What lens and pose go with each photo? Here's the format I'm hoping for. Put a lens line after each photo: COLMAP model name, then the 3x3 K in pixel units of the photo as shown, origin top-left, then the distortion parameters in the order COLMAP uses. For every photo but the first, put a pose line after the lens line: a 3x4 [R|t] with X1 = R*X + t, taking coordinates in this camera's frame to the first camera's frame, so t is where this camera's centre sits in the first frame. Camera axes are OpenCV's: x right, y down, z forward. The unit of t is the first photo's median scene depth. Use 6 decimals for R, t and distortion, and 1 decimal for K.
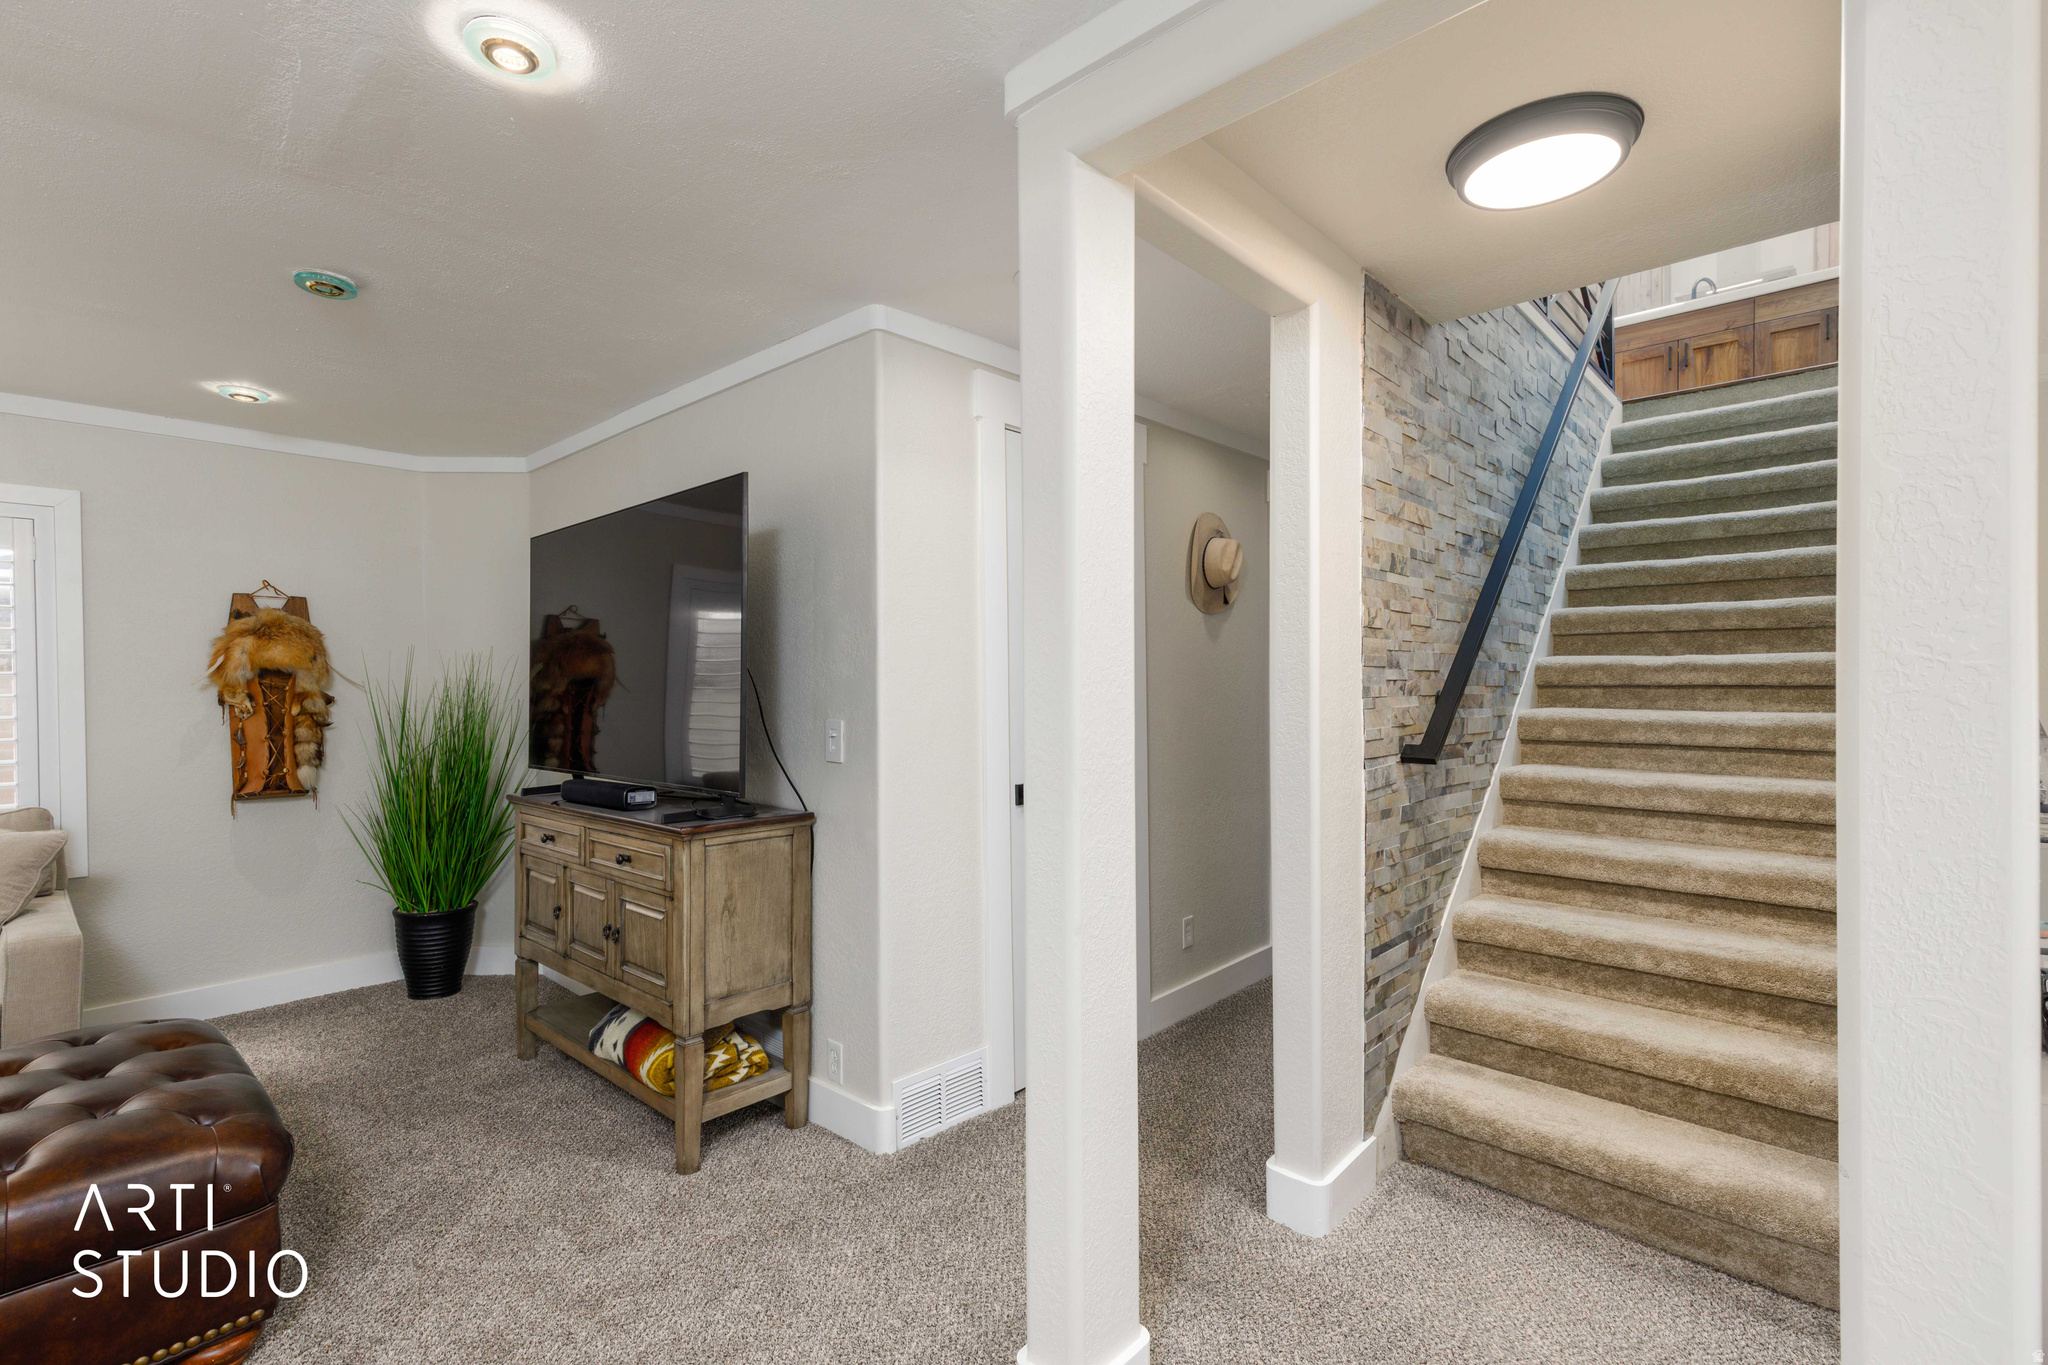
lens RADIAL K [[920.2, 0, 1024.2], [0, 920.2, 690.7], [0, 0, 1]] dist [0.002402, 0.000183]
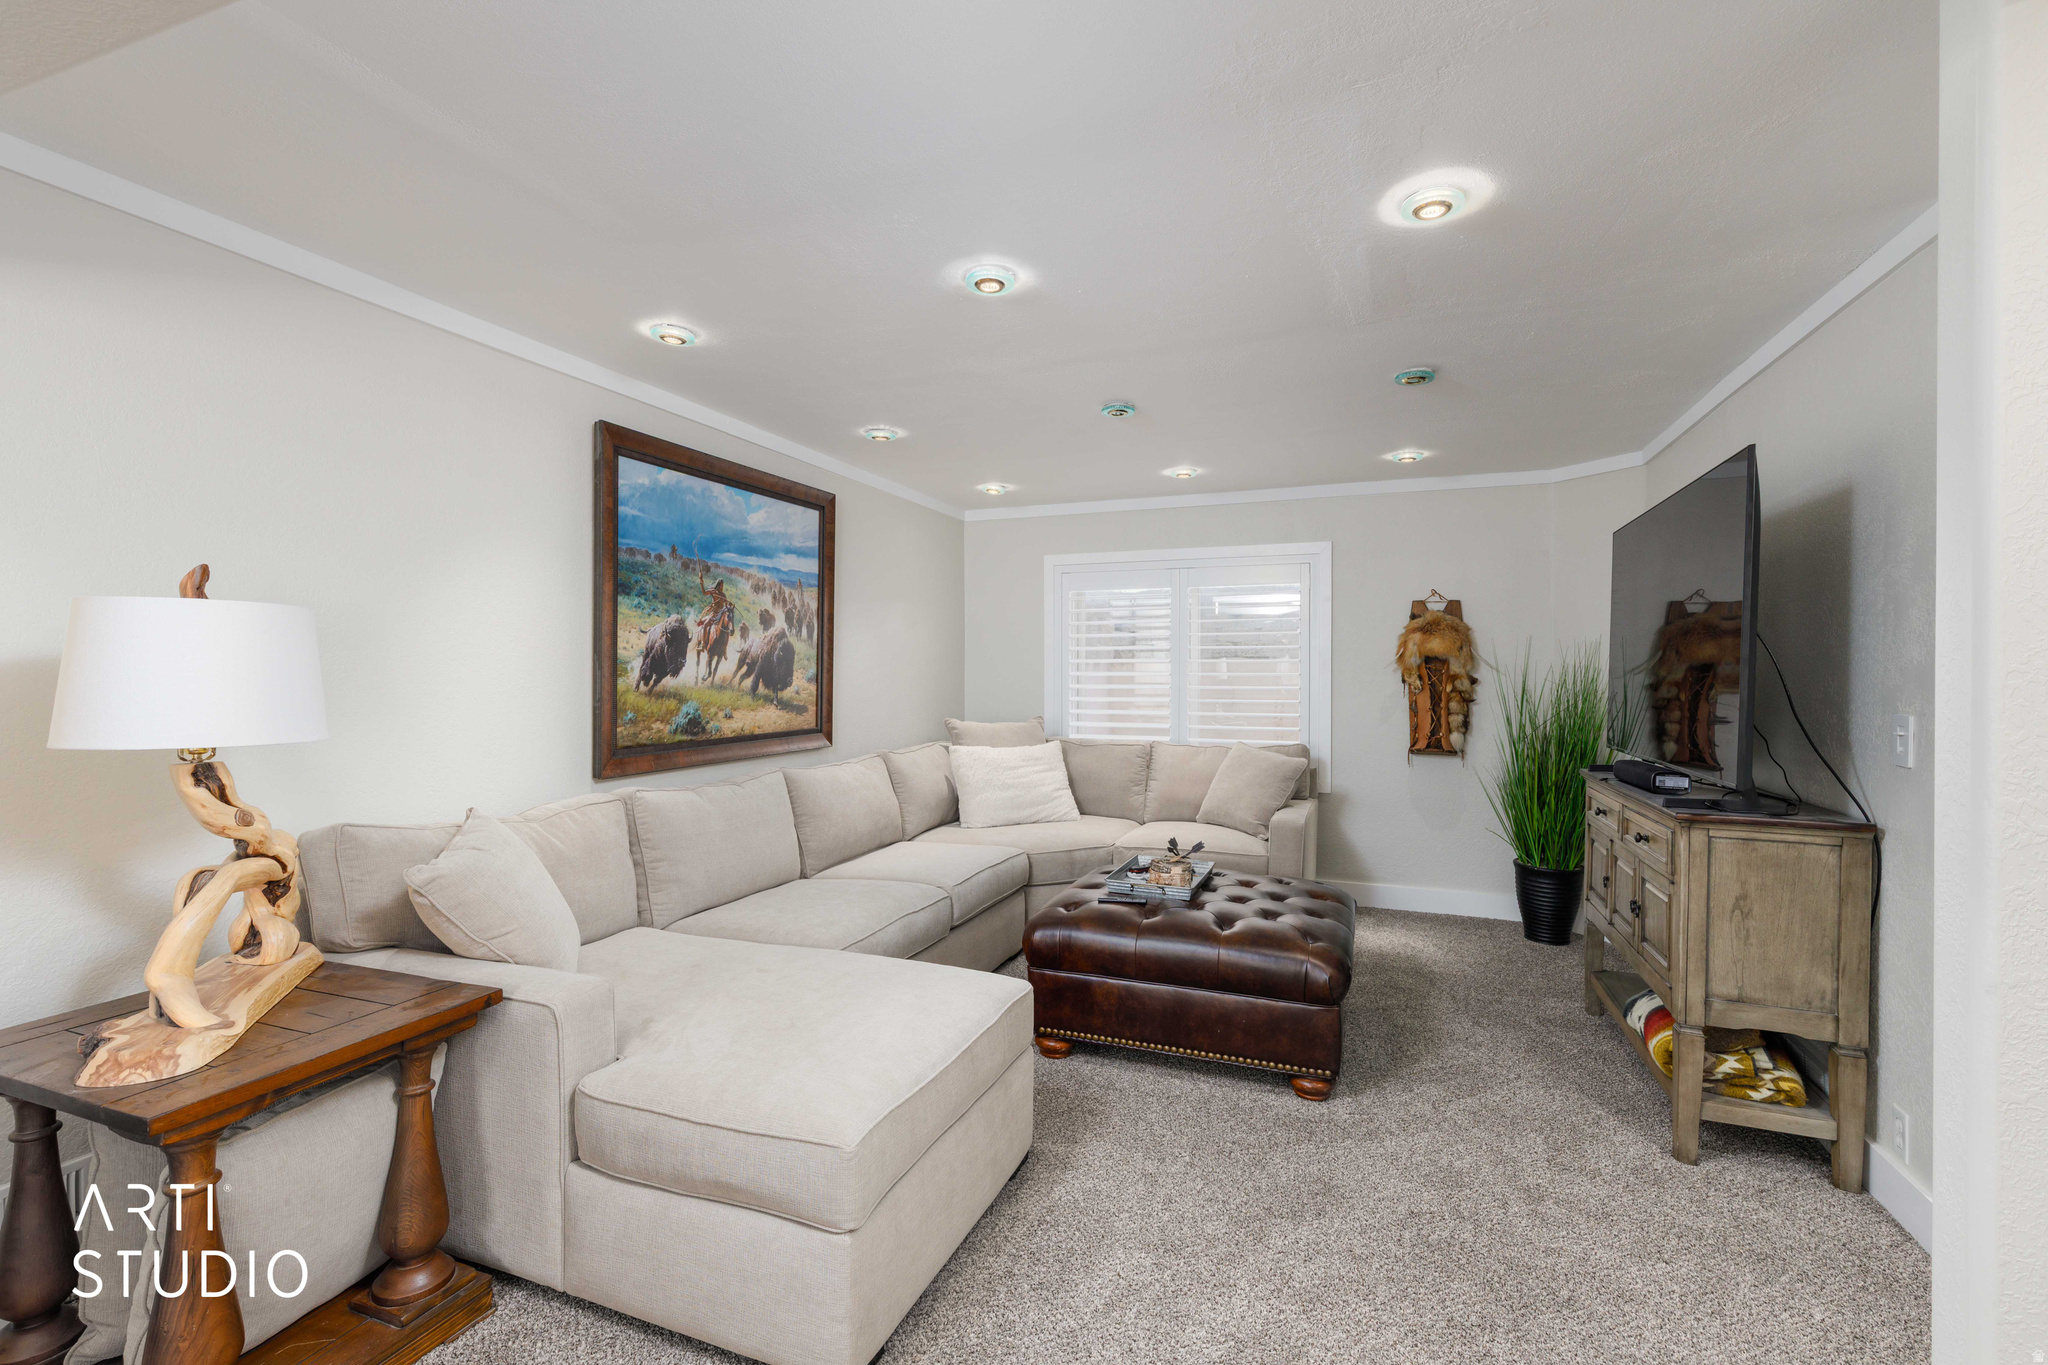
lens RADIAL K [[930.3, 0, 1018.1], [0, 930.3, 665.9], [0, 0, 1]] dist [0.000265, -0.000041]
pose [[0.350060, 0.004360, -0.936717, 0.286907], [-0.015219, 0.999884, -0.001034, 0.000450], [0.936604, 0.014618, 0.350085, -0.028619]]
